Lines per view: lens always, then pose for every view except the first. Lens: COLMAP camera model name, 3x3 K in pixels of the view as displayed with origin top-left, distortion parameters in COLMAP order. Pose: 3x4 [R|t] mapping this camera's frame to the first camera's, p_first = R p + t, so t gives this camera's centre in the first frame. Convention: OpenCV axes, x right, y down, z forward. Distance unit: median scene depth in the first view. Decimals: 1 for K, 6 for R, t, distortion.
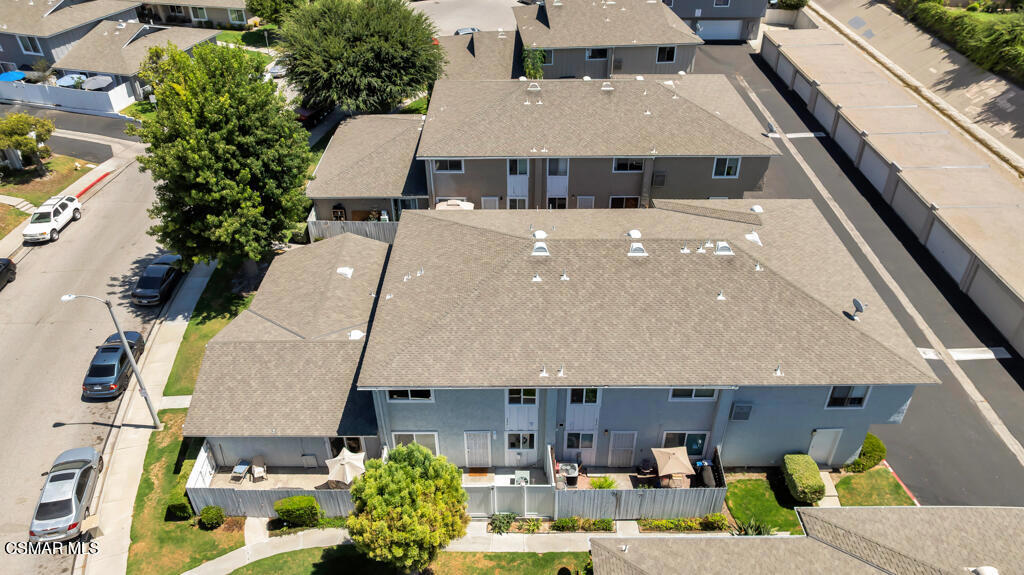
lens RADIAL K [[723.7, 0, 512.0], [0, 723.7, 287.5], [0, 0, 1]] dist [-0.058250, 0.070322]
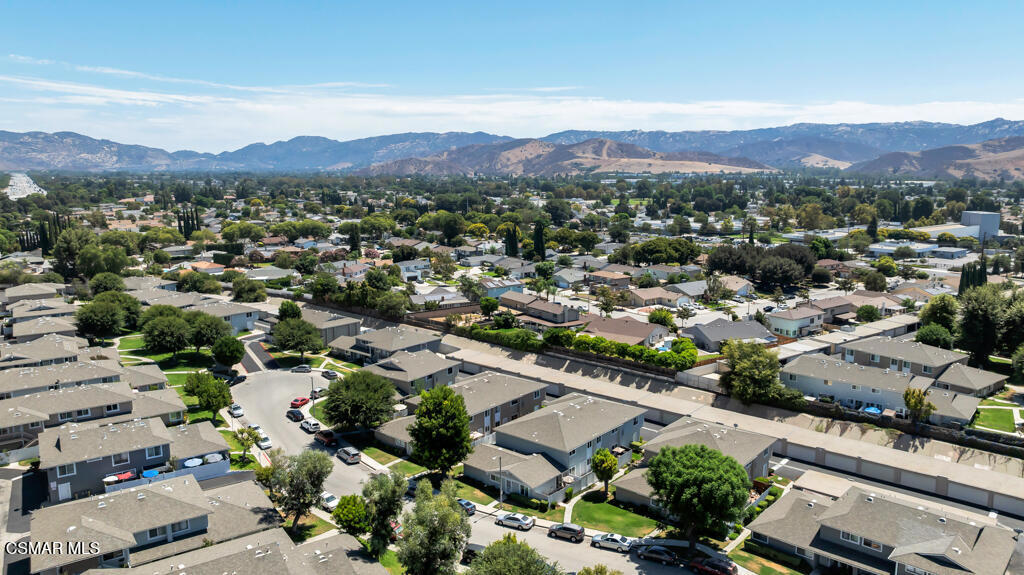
lens RADIAL K [[723.7, 0, 512.0], [0, 723.7, 287.5], [0, 0, 1]] dist [-0.058250, 0.070322]
pose [[0.646733, -0.123729, 0.752614, -1.837000], [0.437417, 0.868523, -0.233095, 0.087308], [-0.624822, 0.479957, 0.615824, -0.888100]]
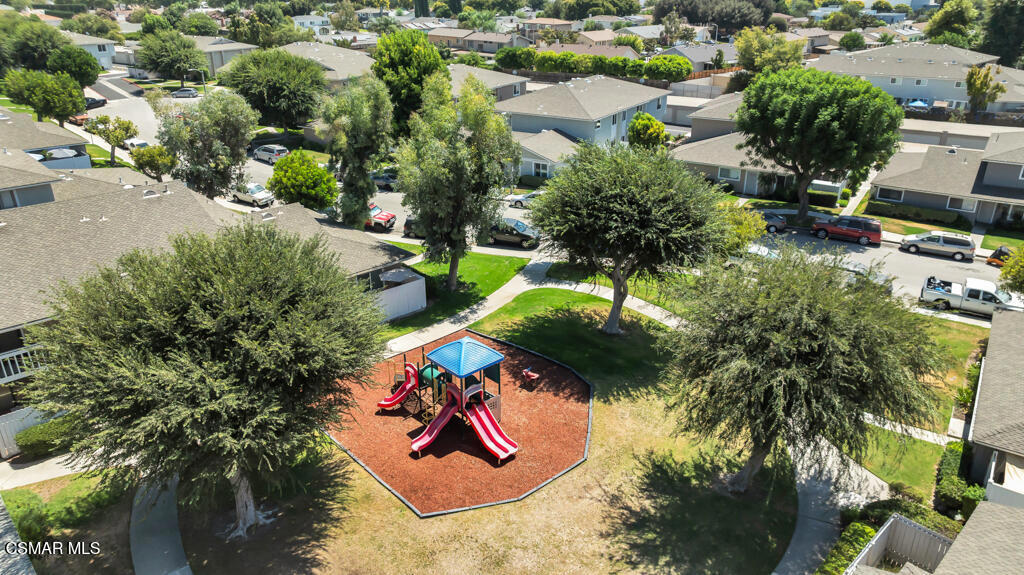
lens RADIAL K [[723.7, 0, 512.0], [0, 723.7, 287.5], [0, 0, 1]] dist [-0.058250, 0.070322]
pose [[0.522480, -0.328987, 0.786627, -1.574393], [0.485613, 0.873134, 0.042620, 0.249955], [-0.700853, 0.359729, 0.615955, -0.102667]]
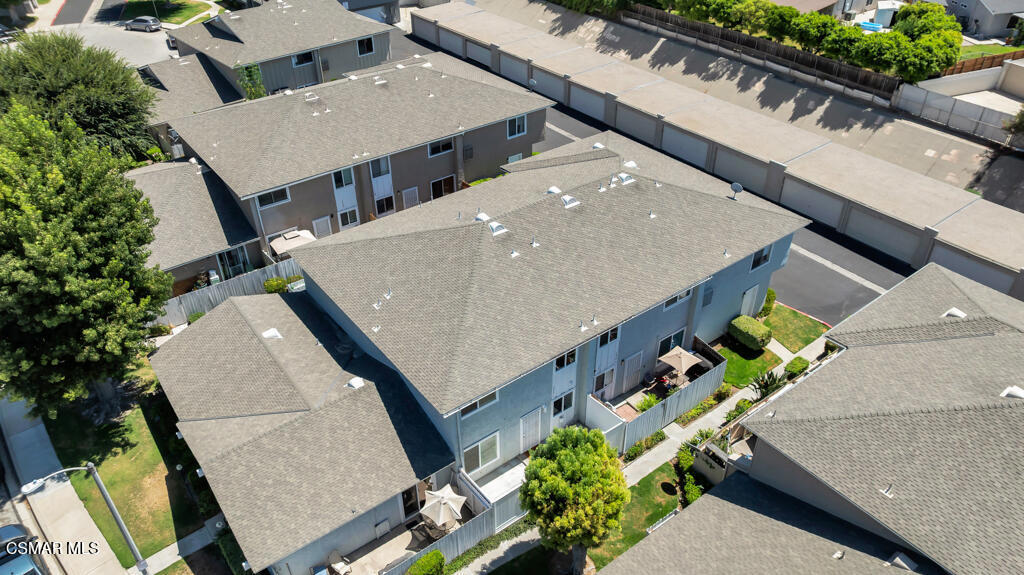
lens RADIAL K [[723.7, 0, 512.0], [0, 723.7, 287.5], [0, 0, 1]] dist [-0.058250, 0.070322]
pose [[0.794015, -0.347941, 0.498474, -0.335067], [0.348068, 0.932494, 0.096459, -0.046028], [-0.498386, 0.096913, 0.861521, 0.081290]]
